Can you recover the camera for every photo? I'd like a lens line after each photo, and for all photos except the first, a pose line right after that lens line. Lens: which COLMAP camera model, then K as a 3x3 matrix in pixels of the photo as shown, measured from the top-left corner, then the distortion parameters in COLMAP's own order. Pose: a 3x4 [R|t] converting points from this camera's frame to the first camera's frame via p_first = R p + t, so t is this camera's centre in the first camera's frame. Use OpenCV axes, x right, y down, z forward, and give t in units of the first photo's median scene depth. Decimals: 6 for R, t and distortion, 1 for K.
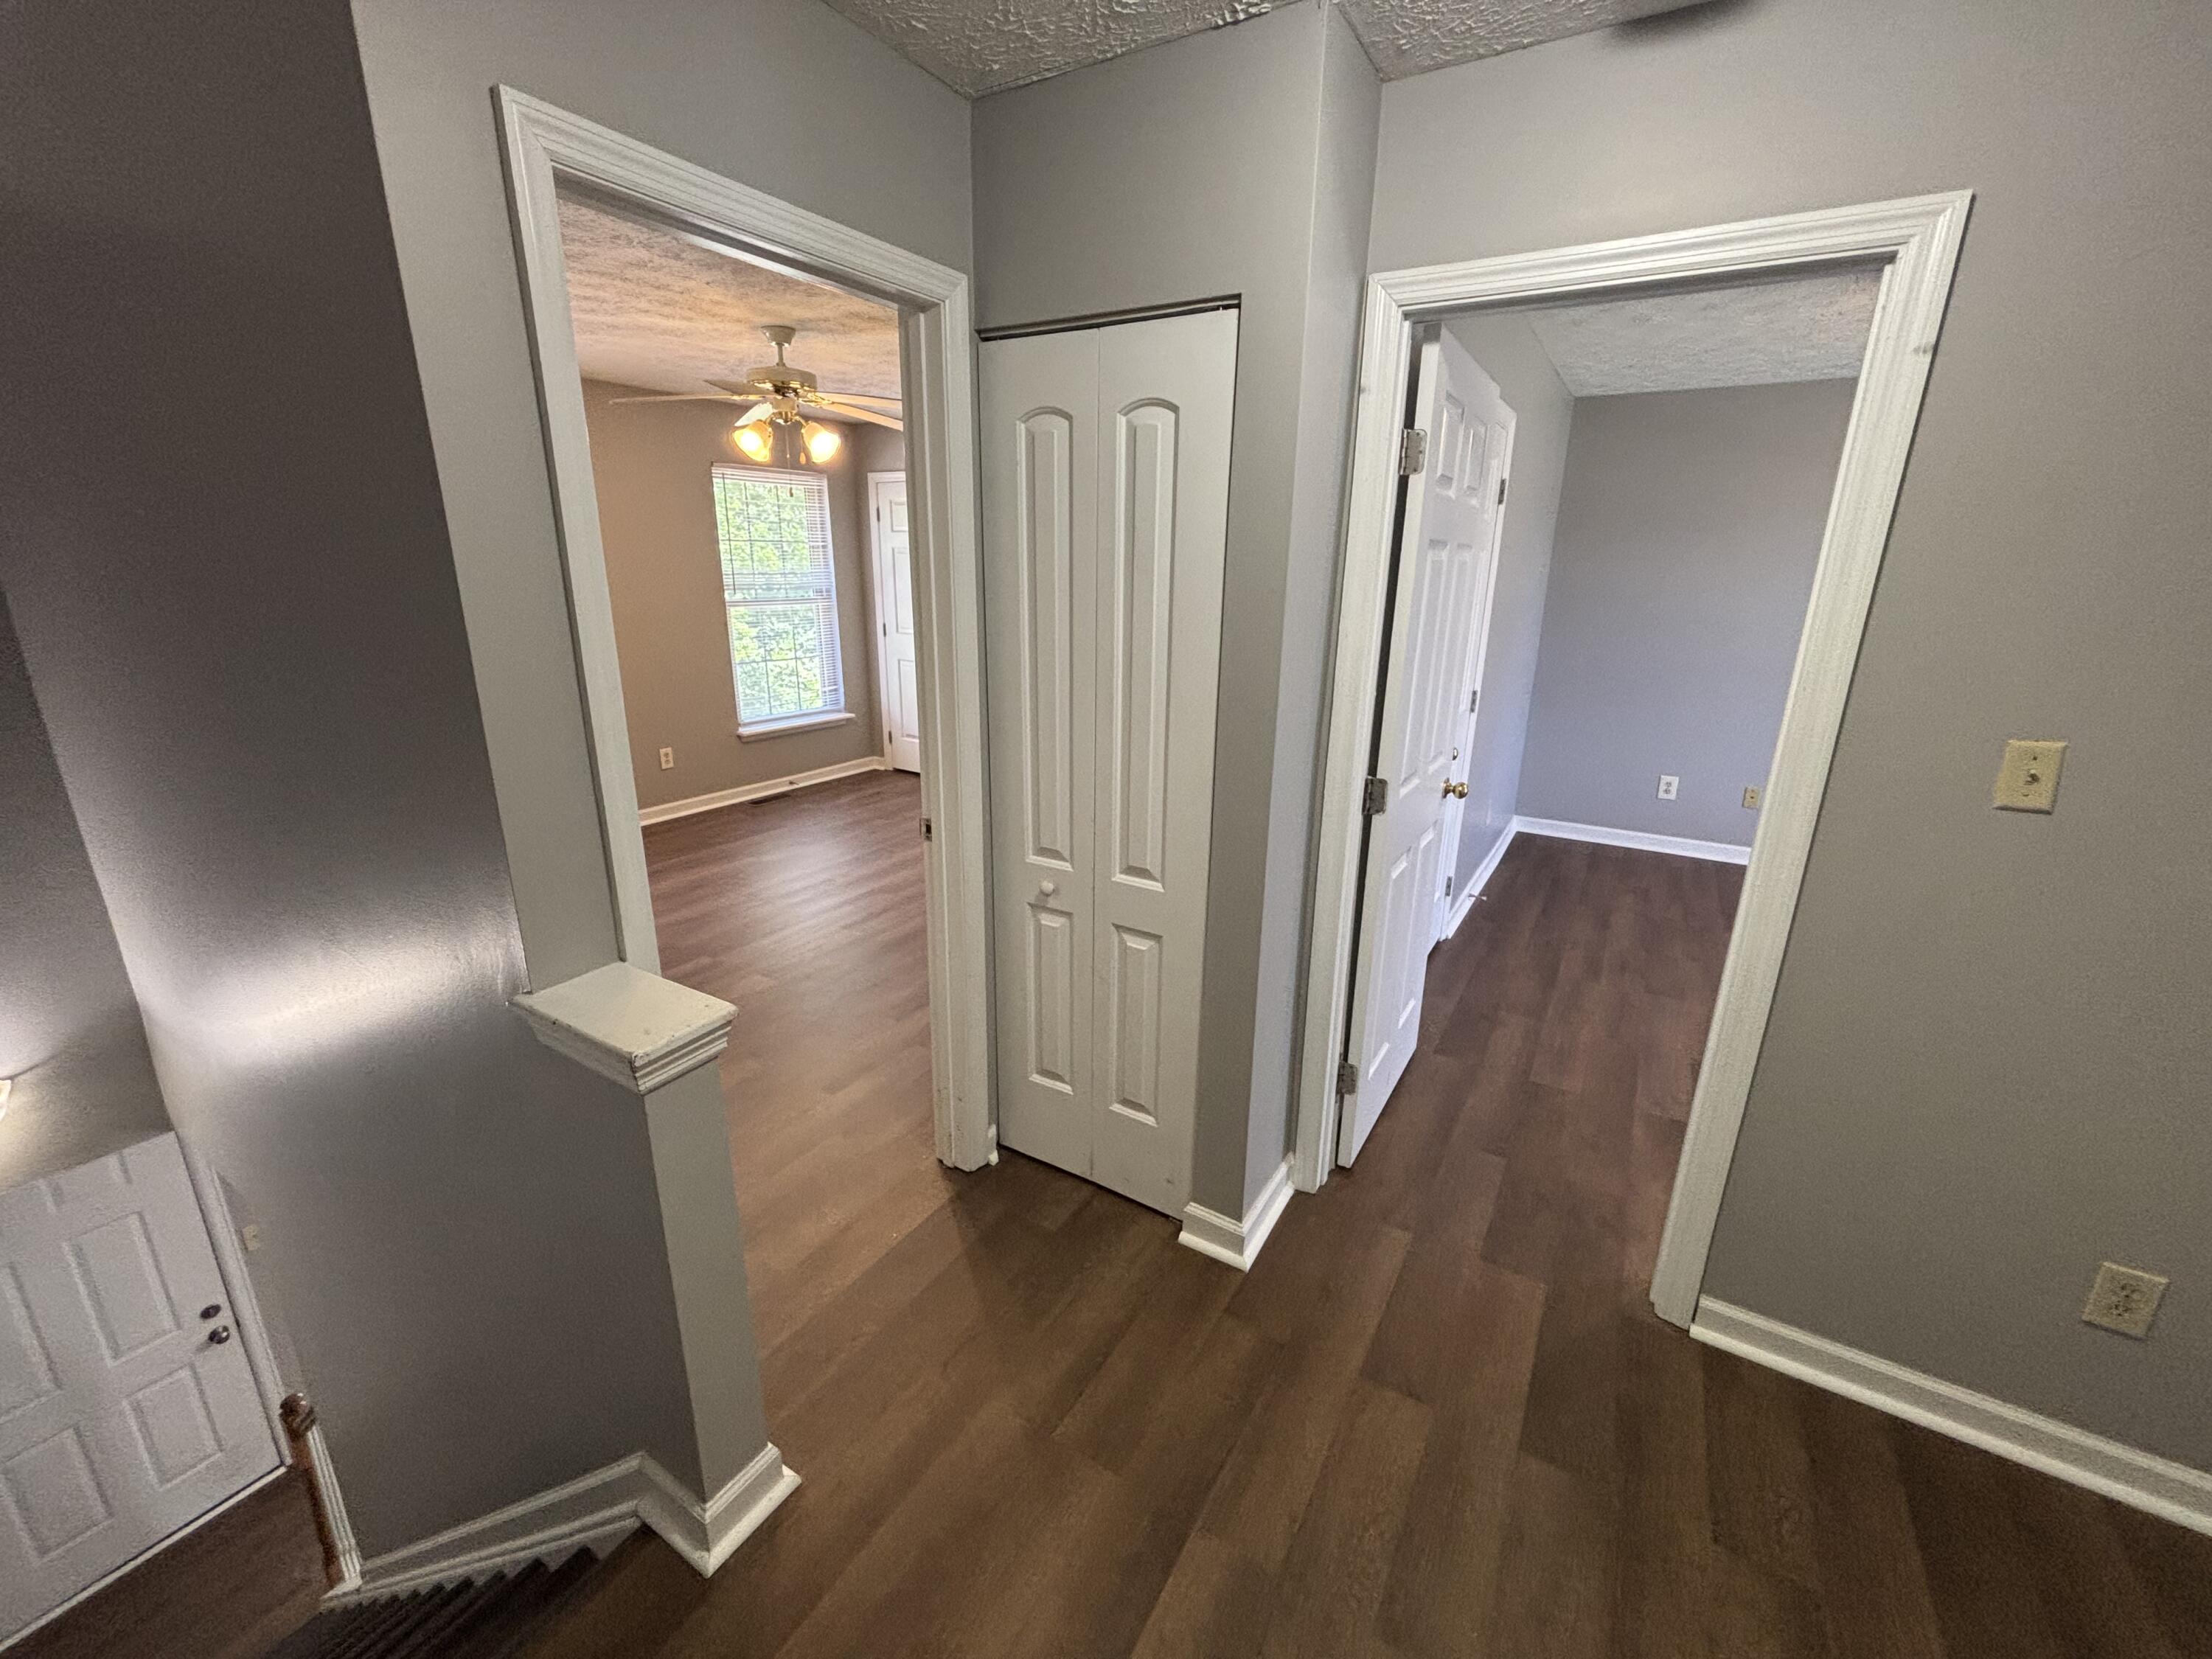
lens RADIAL K [[897.4, 0, 1106.7], [0, 897.4, 822.9], [0, 0, 1]] dist [0.000570, 0.000348]
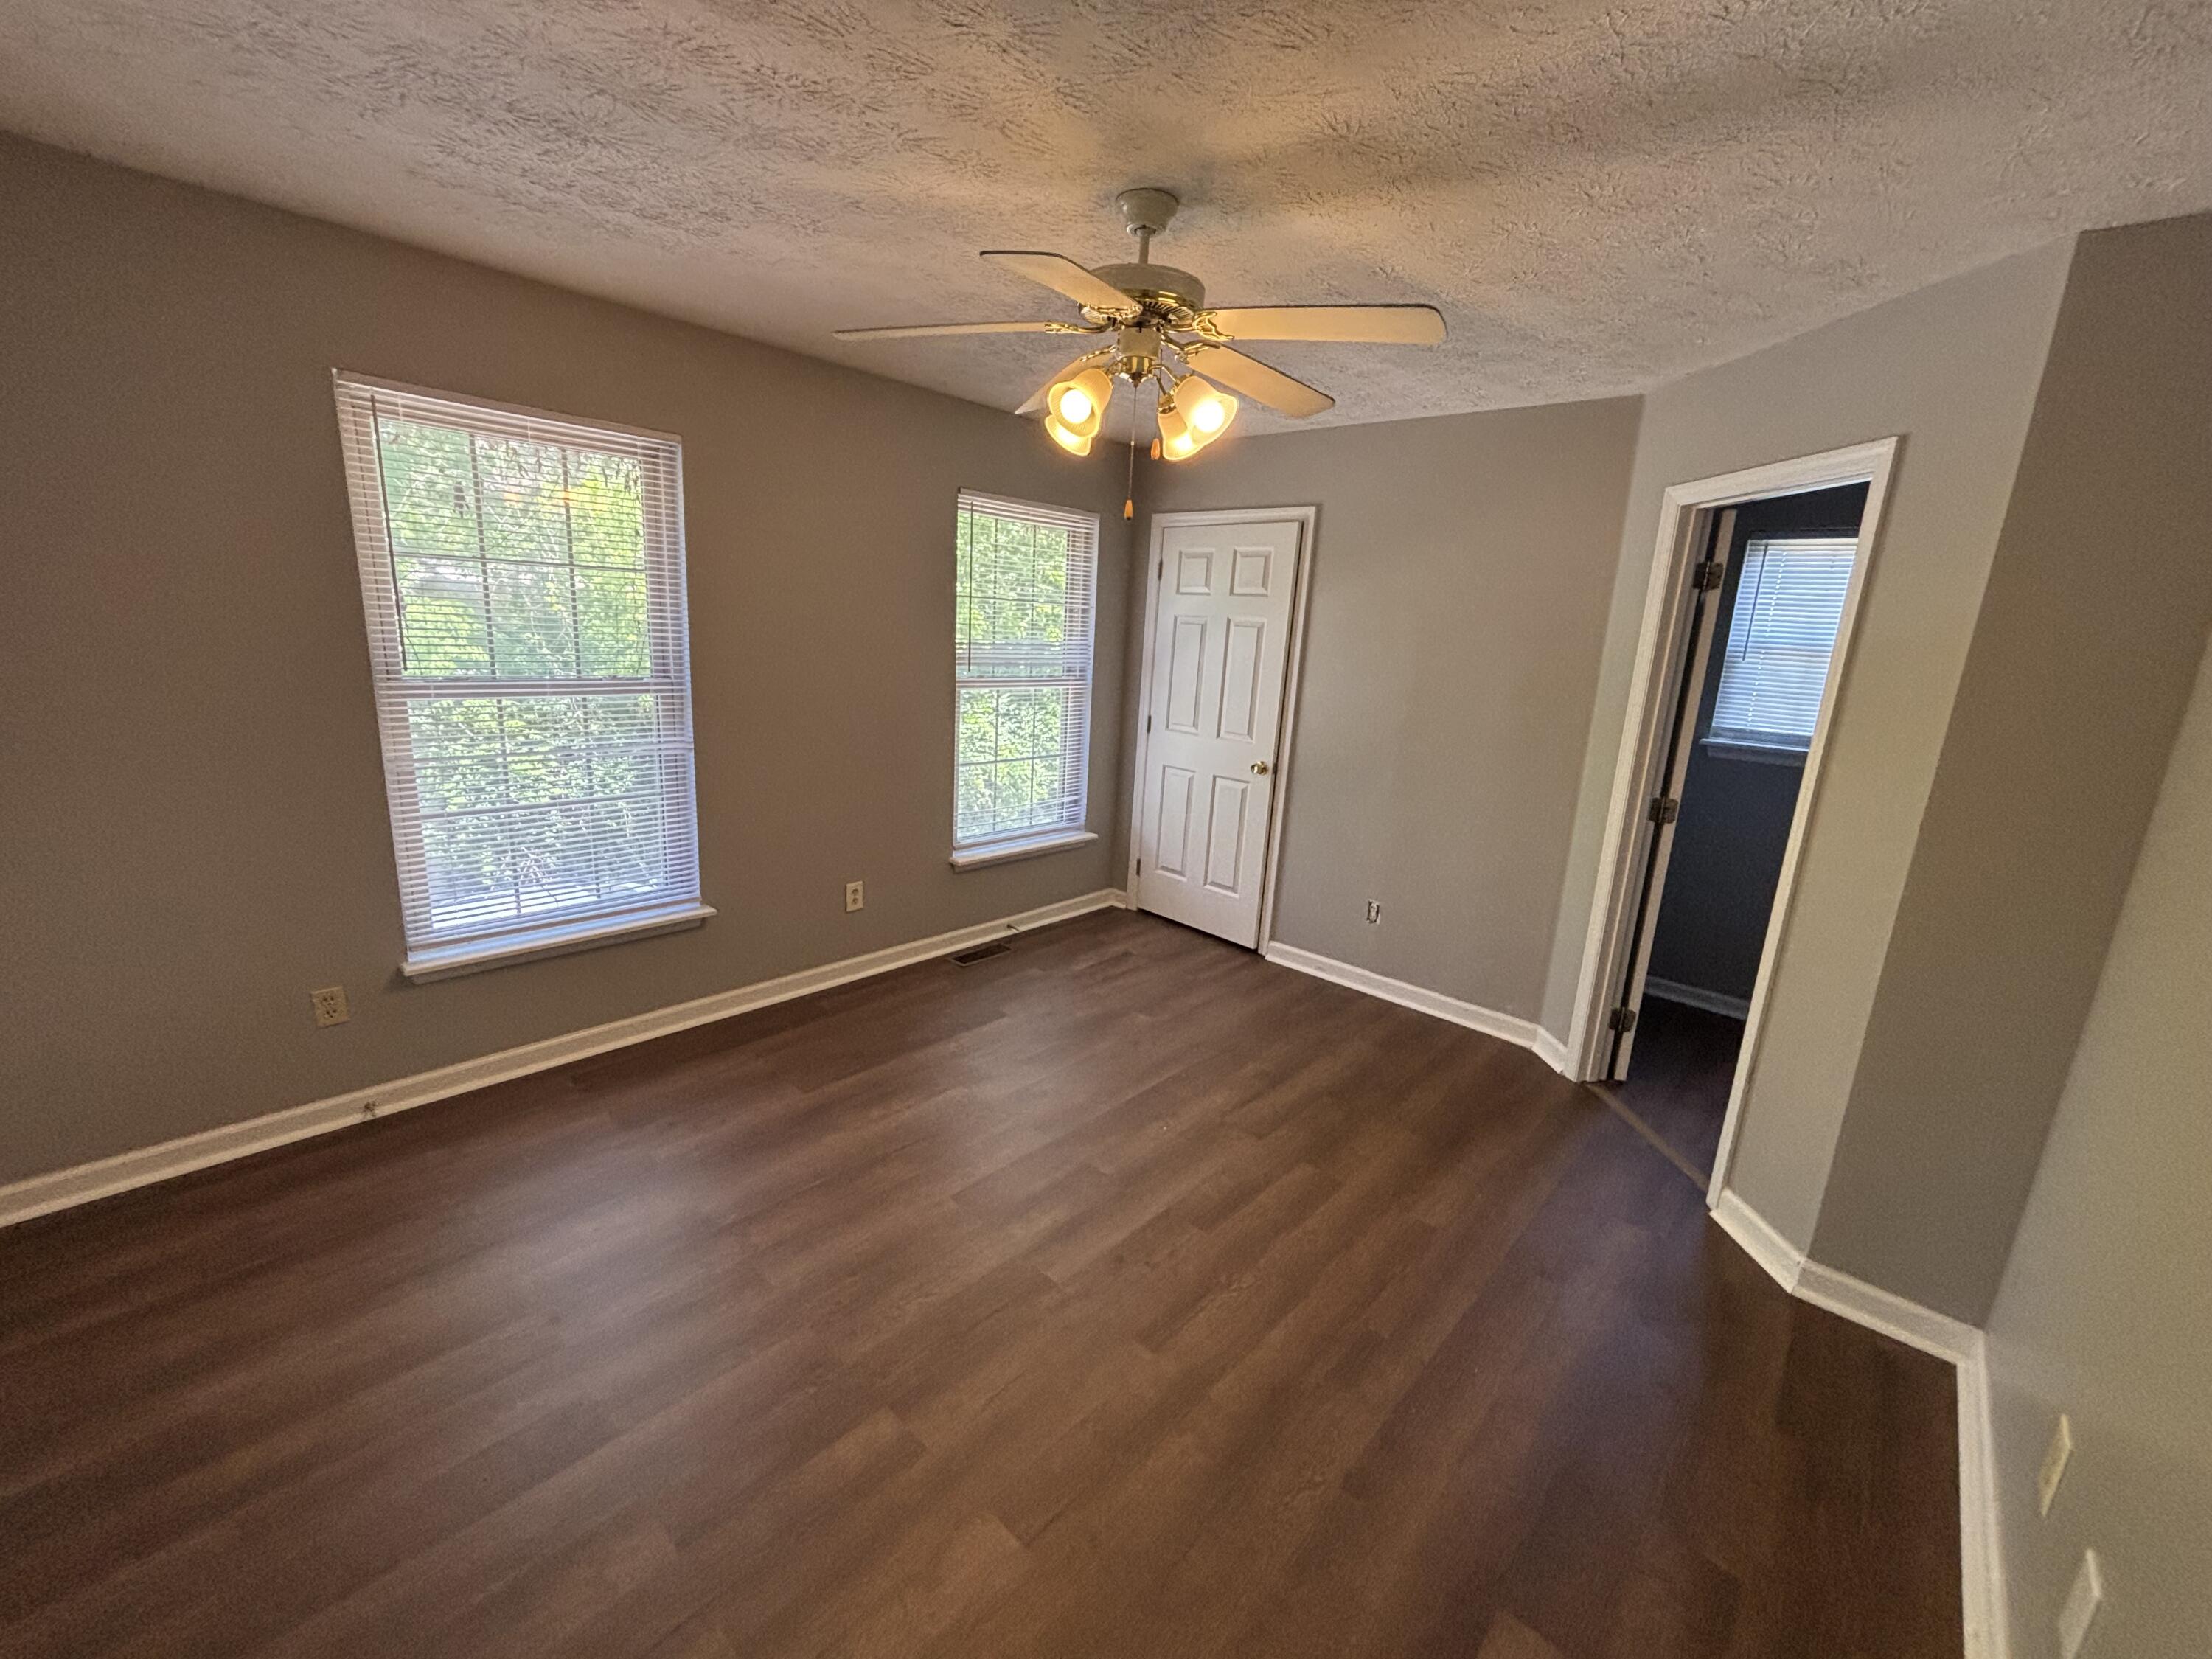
lens RADIAL K [[897.4, 0, 1106.7], [0, 897.4, 822.9], [0, 0, 1]] dist [0.000570, 0.000348]
pose [[0.982306, 0.077004, -0.170720, -0.168760], [-0.090469, 0.993254, -0.072537, -0.088464], [0.163983, 0.086699, 0.982646, 0.314870]]
